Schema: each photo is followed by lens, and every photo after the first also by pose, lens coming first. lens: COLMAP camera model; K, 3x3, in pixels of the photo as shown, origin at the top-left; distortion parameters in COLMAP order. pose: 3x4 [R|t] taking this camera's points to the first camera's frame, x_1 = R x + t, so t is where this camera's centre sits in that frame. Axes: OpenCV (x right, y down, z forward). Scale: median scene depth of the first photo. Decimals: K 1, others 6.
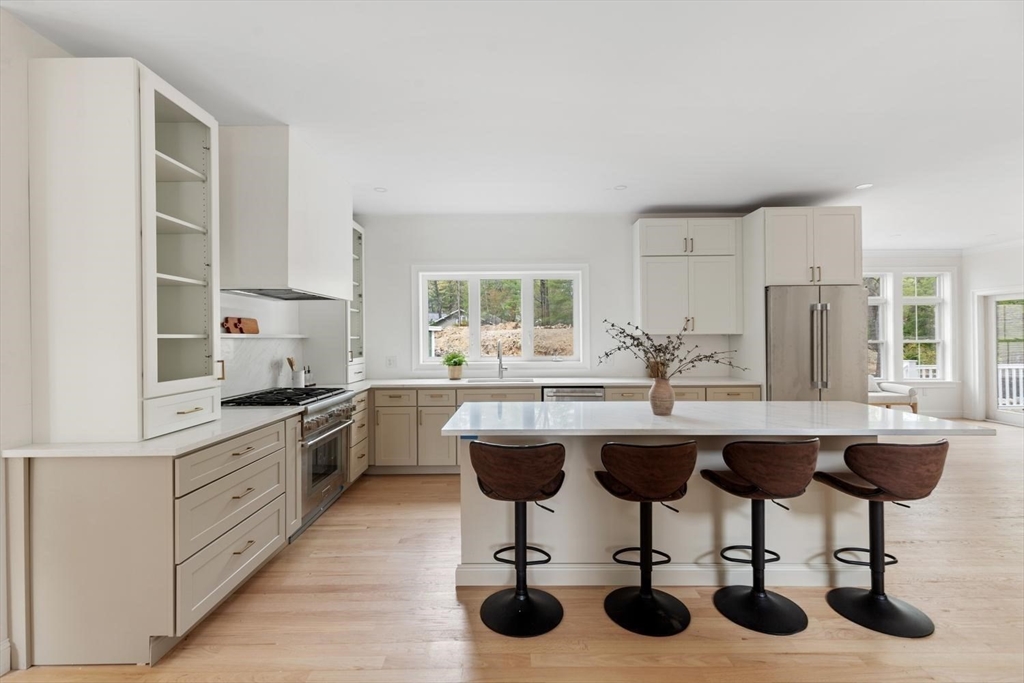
lens RADIAL K [[466.7, 0, 514.7], [0, 466.7, 337.8], [0, 0, 1]] dist [0.000660, -0.000307]
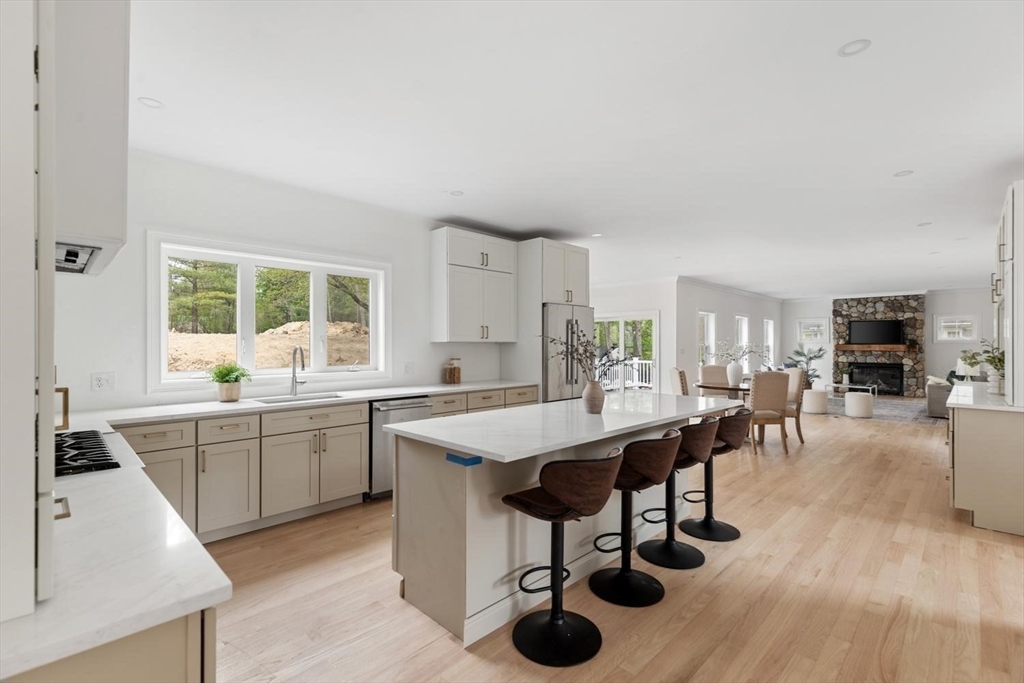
lens RADIAL K [[466.7, 0, 514.7], [0, 466.7, 337.8], [0, 0, 1]] dist [0.000660, -0.000307]
pose [[0.696054, 0.016986, 0.717788, -0.356737], [-0.005191, 0.999813, -0.018627, 0.002990], [-0.717970, 0.009240, 0.696012, 0.200122]]
